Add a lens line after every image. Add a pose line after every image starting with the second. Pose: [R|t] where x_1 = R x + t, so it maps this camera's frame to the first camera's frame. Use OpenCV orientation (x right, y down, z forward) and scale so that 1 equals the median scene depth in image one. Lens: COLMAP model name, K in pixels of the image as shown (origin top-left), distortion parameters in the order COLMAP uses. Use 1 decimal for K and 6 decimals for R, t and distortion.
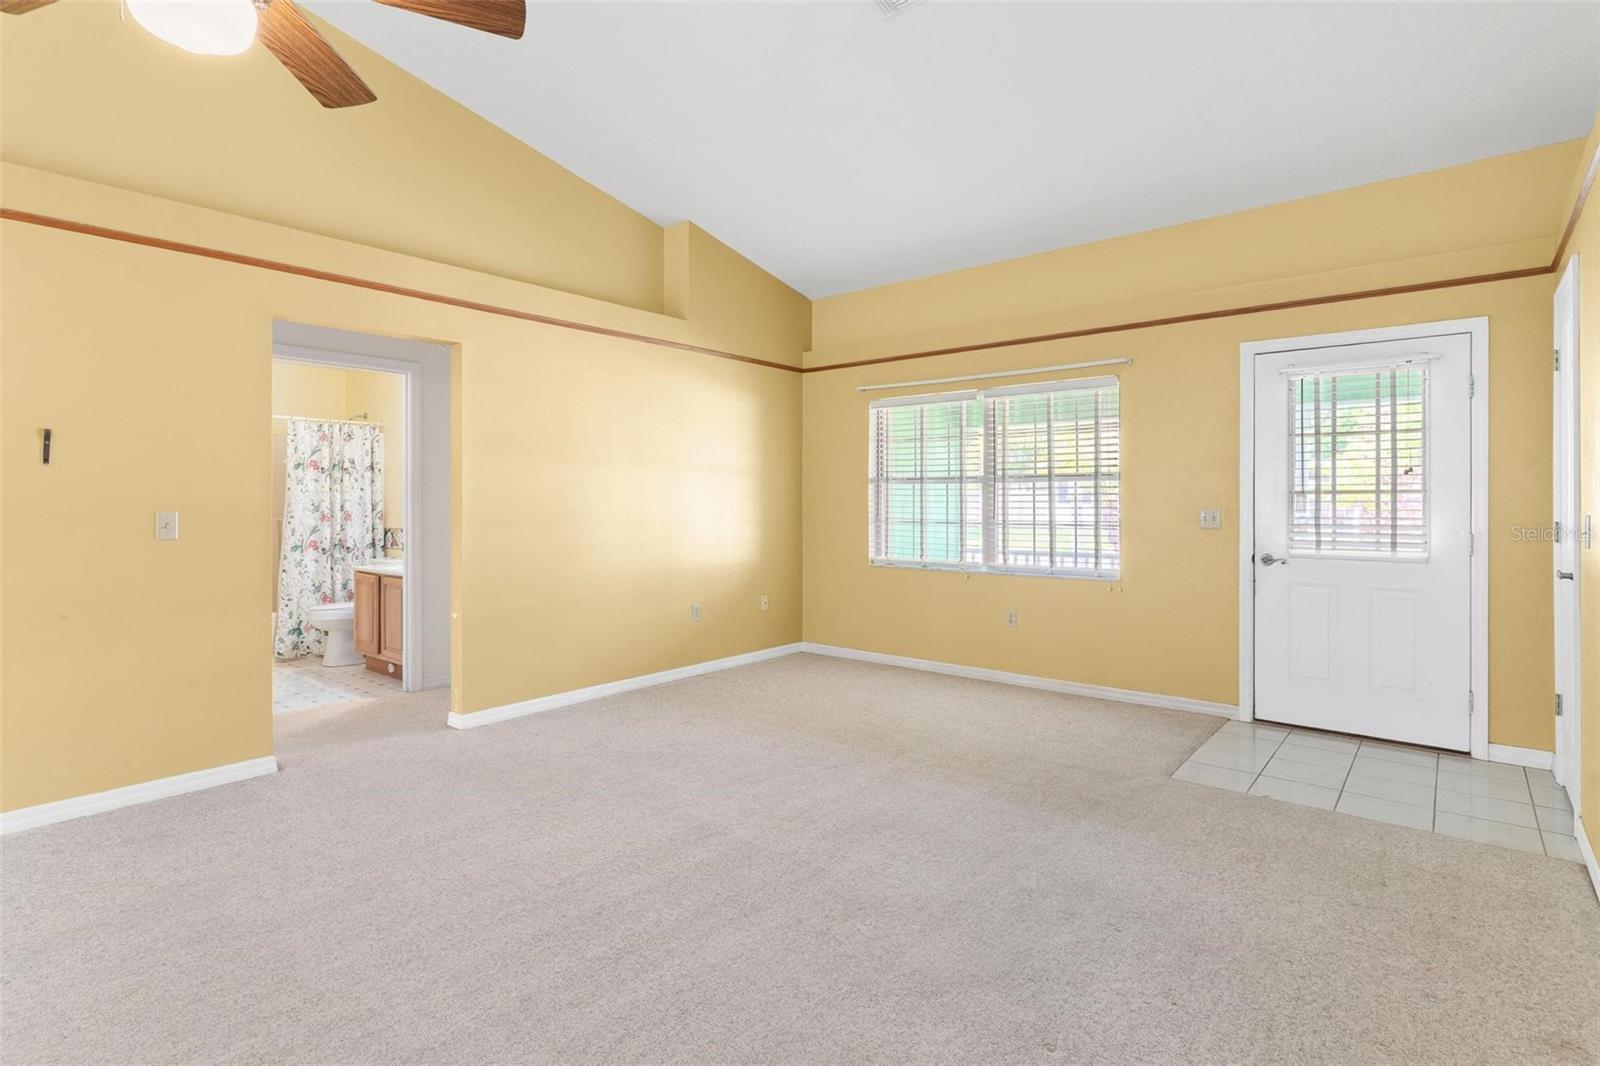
lens RADIAL K [[789.3, 0, 800.4], [0, 789.3, 502.8], [0, 0, 1]] dist [-0.001205, -0.000652]
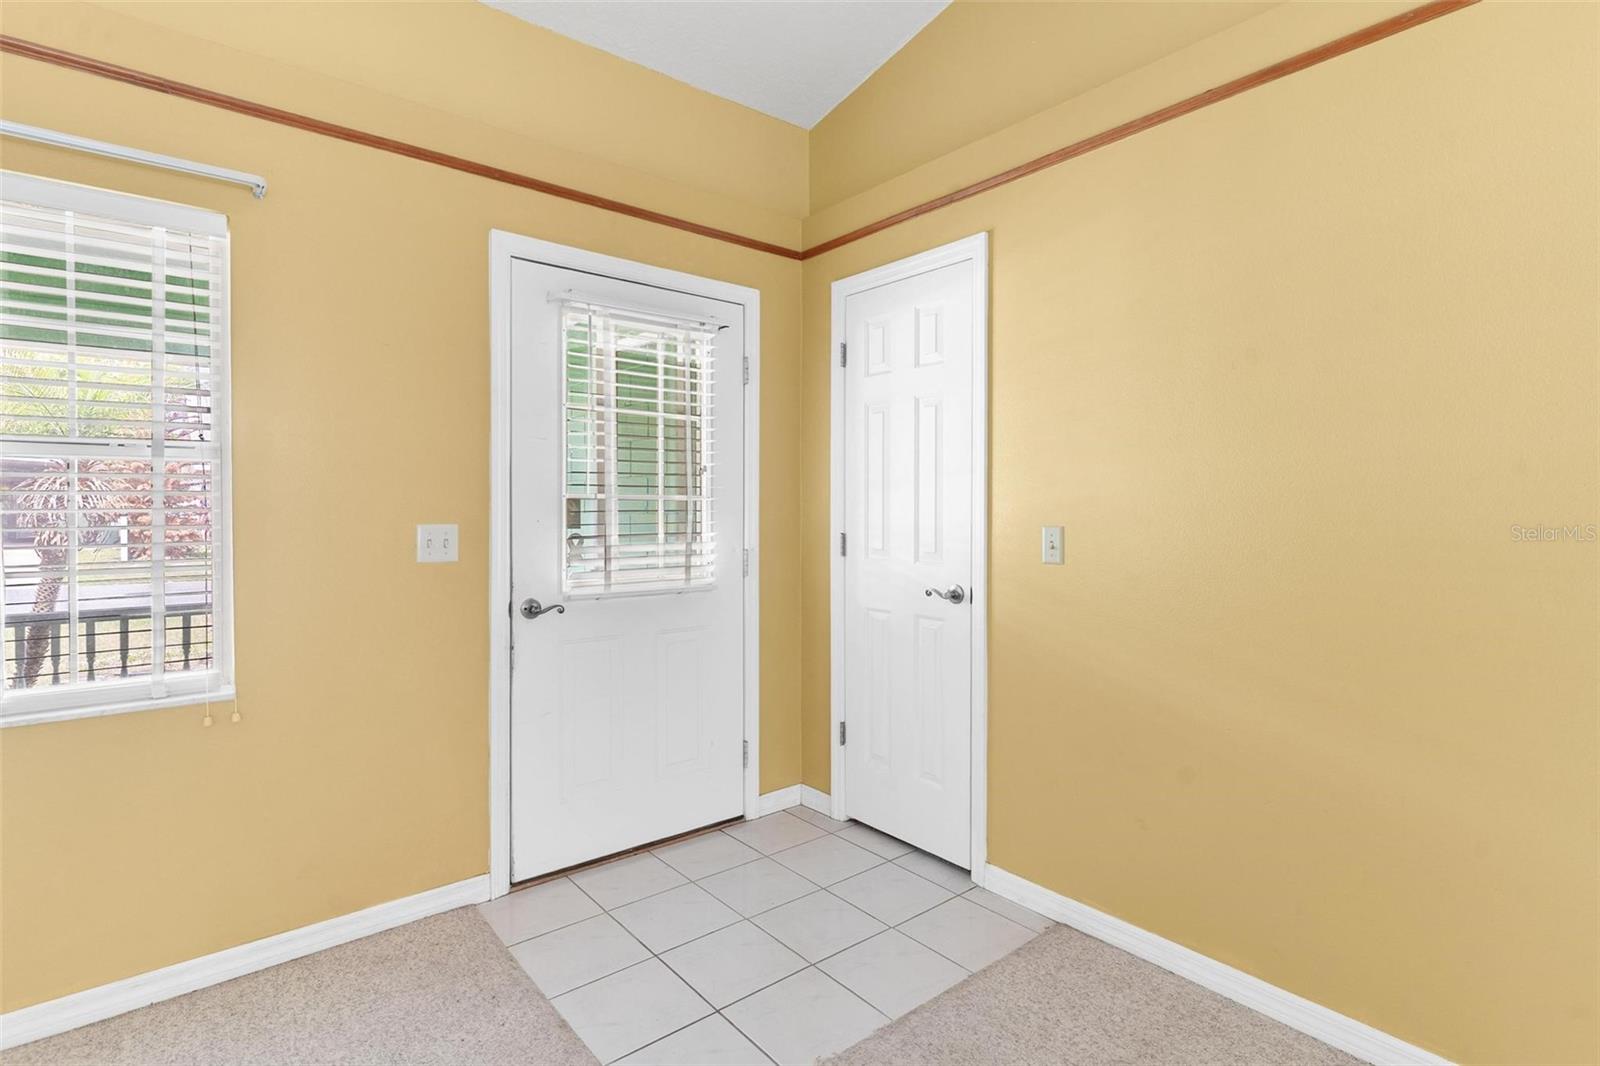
lens RADIAL K [[786.4, 0, 794.9], [0, 786.4, 514.9], [0, 0, 1]] dist [0.002507, -0.000385]
pose [[0.195419, -0.005814, 0.980703, 0.052295], [0.002811, 0.999982, 0.005368, -0.001473], [-0.980716, 0.001708, 0.195432, 0.738723]]
